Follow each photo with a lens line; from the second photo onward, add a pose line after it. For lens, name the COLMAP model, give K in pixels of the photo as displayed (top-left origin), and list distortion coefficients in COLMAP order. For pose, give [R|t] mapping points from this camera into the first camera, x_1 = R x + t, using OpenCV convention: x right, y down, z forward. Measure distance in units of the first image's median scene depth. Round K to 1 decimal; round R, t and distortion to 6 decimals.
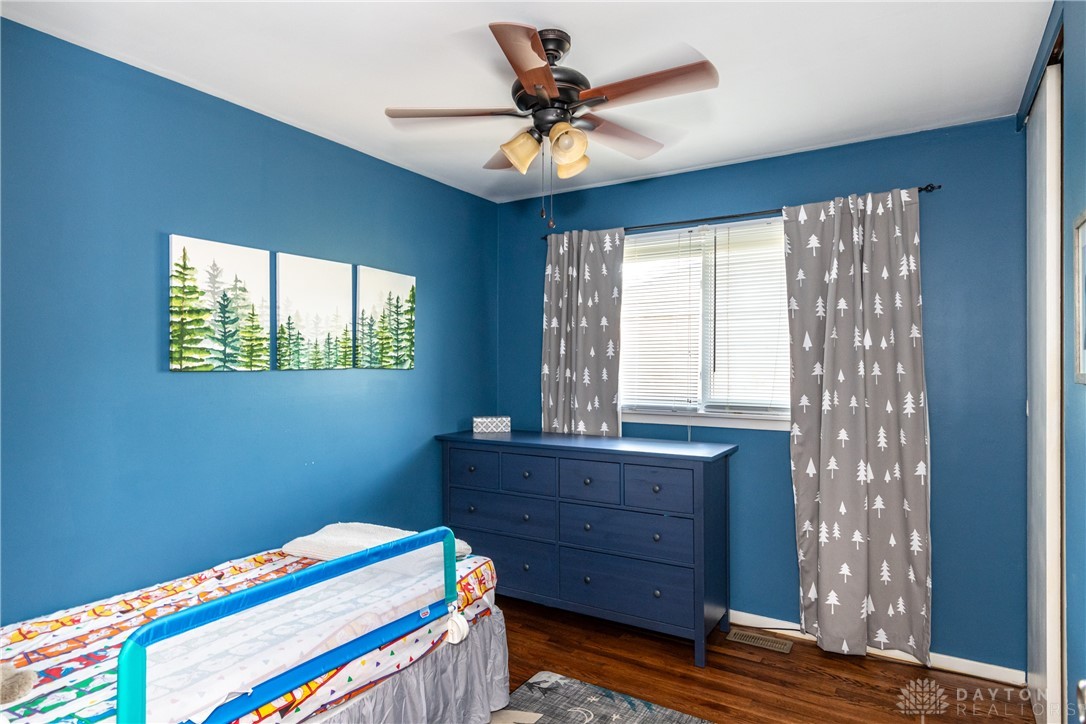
lens RADIAL K [[624.5, 0, 543.0], [0, 624.5, 362.0], [0, 0, 1]] dist [0.027771, -0.002648]
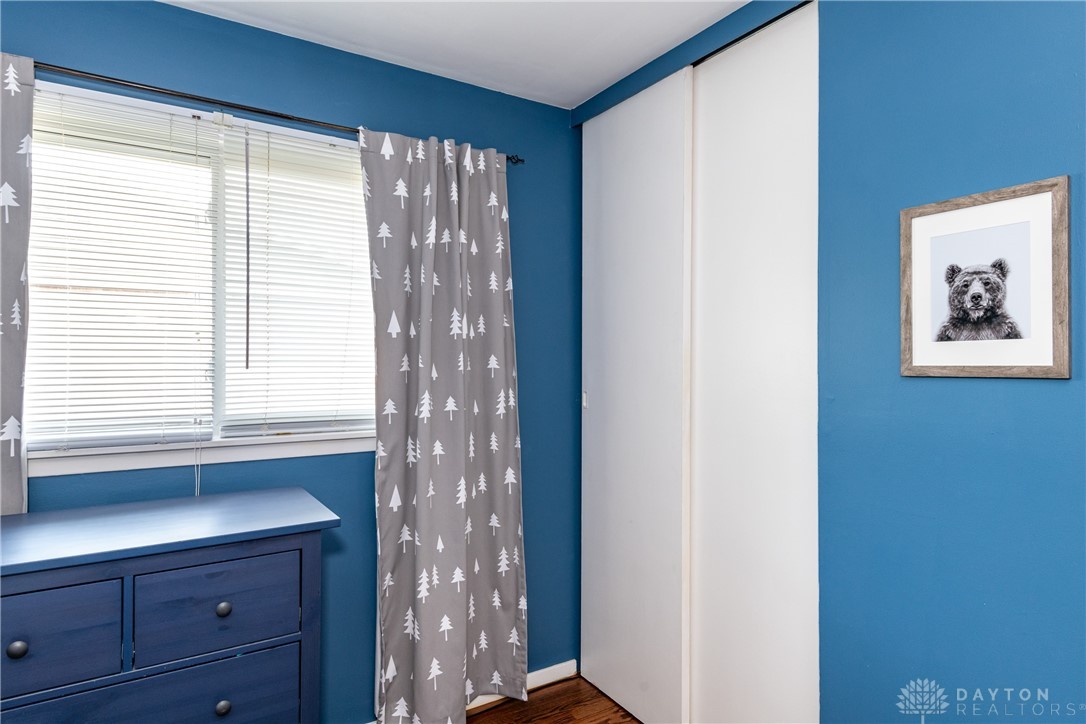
lens RADIAL K [[624.5, 0, 543.0], [0, 624.5, 362.0], [0, 0, 1]] dist [0.027771, -0.002648]
pose [[0.447286, 0.002921, 0.894386, -0.145410], [-0.001432, 0.999996, -0.002550, 0.011661], [-0.894390, -0.000140, 0.447288, 0.521756]]
